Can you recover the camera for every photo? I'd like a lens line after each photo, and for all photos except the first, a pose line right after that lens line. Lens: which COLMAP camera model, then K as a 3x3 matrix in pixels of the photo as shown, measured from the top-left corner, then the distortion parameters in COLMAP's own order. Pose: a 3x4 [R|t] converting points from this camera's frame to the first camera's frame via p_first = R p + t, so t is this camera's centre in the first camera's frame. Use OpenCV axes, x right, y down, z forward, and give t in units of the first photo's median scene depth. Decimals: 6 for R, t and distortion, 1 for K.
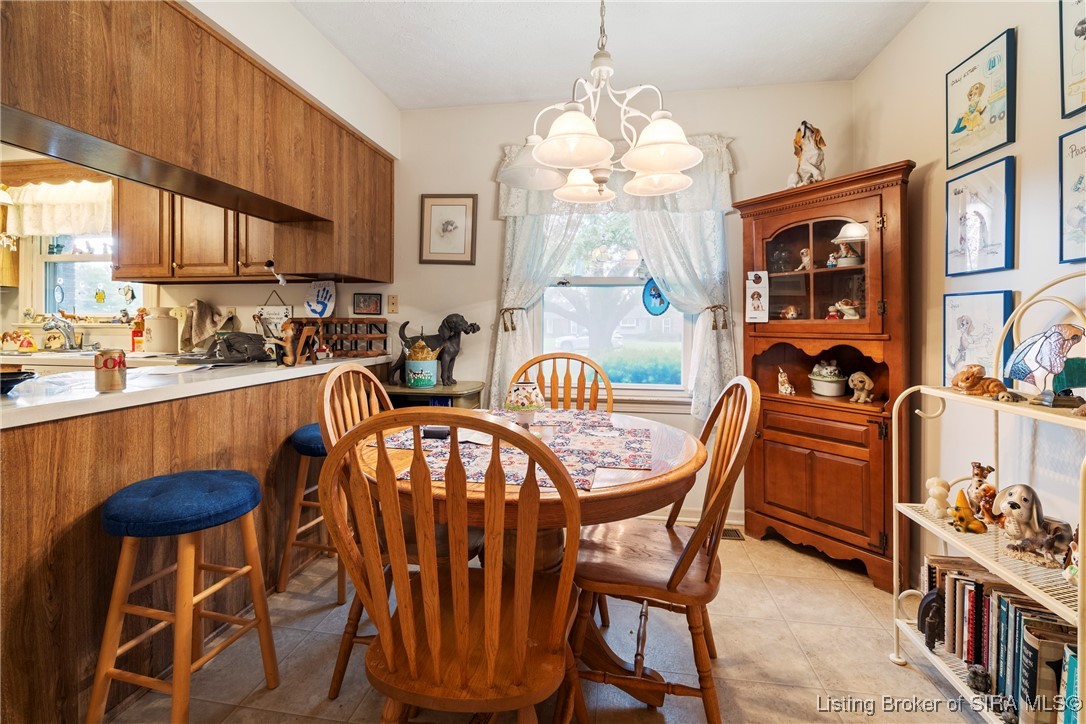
lens RADIAL K [[457.9, 0, 541.9], [0, 457.9, 321.2], [0, 0, 1]] dist [-0.002038, -0.000276]
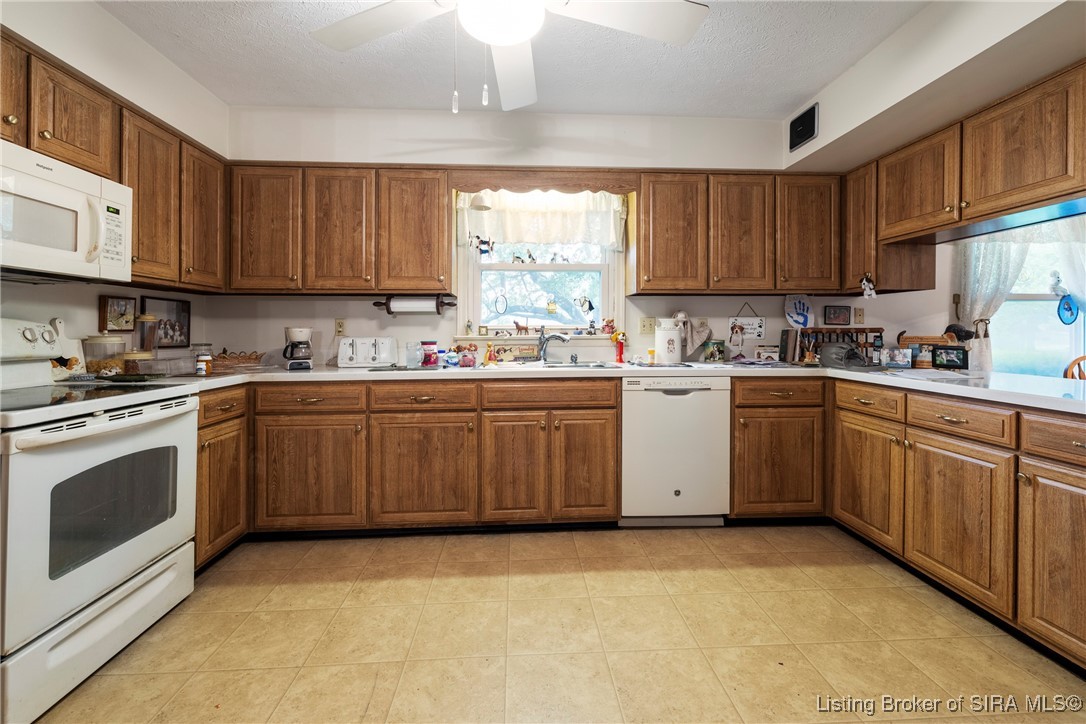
lens RADIAL K [[466.5, 0, 544.0], [0, 466.5, 335.2], [0, 0, 1]] dist [0.000126, 0.000042]
pose [[0.978784, -0.008146, 0.204735, -1.560079], [0.006057, 0.999923, 0.010829, -0.007018], [-0.204808, -0.009359, 0.978758, 0.036161]]
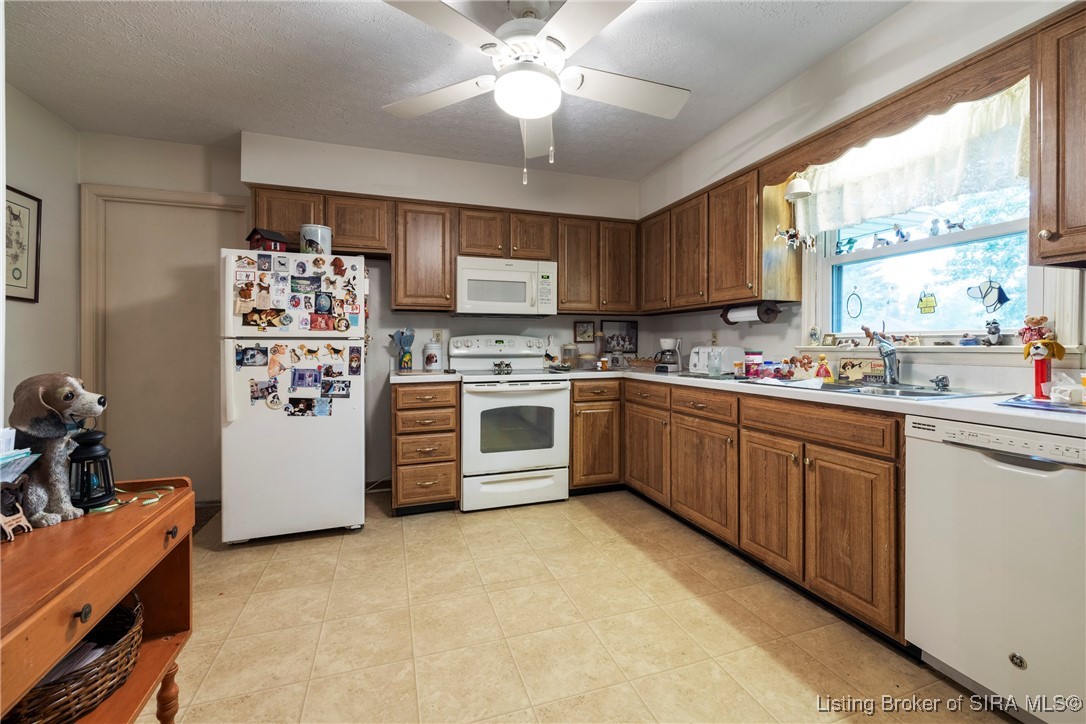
lens RADIAL K [[463.2, 0, 543.6], [0, 463.2, 347.0], [0, 0, 1]] dist [0.001518, 0.000121]
pose [[0.451969, -0.000309, -0.892034, -0.824444], [0.007820, 0.999963, 0.003615, 0.000646], [0.891999, -0.008609, 0.451954, 0.290614]]
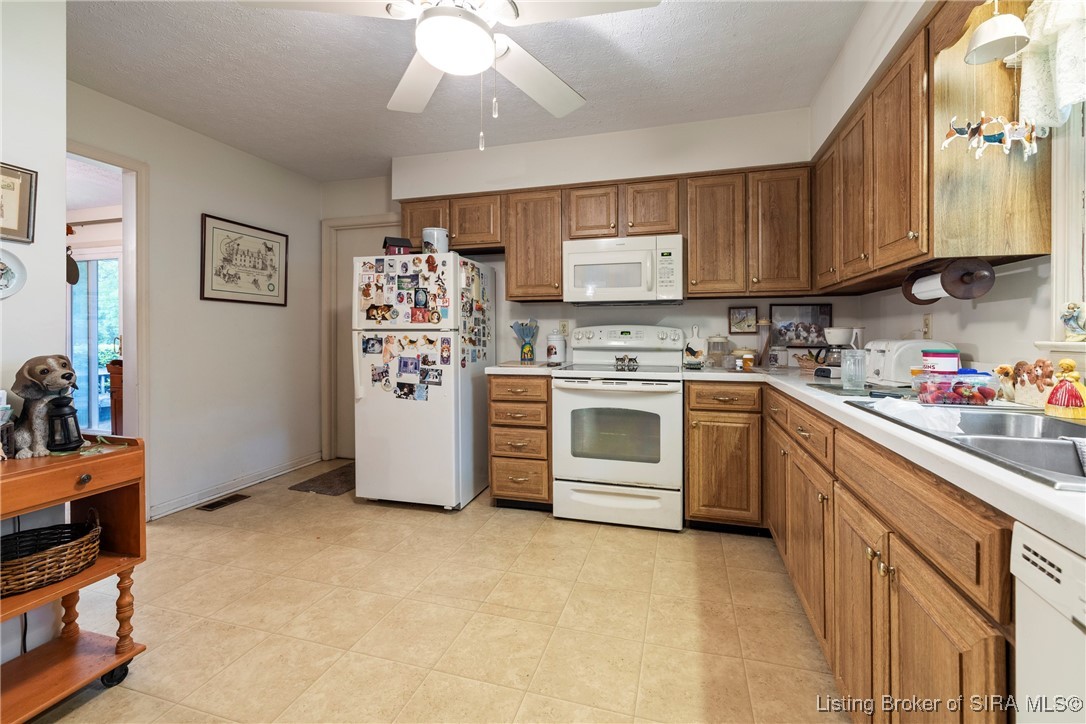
lens RADIAL K [[466.5, 0, 544.0], [0, 466.5, 335.2], [0, 0, 1]] dist [0.000126, 0.000042]
pose [[-0.146566, -0.004410, -0.989191, -0.881584], [0.002672, 0.999985, -0.004854, 0.000387], [0.989197, -0.003354, -0.146552, 0.810438]]
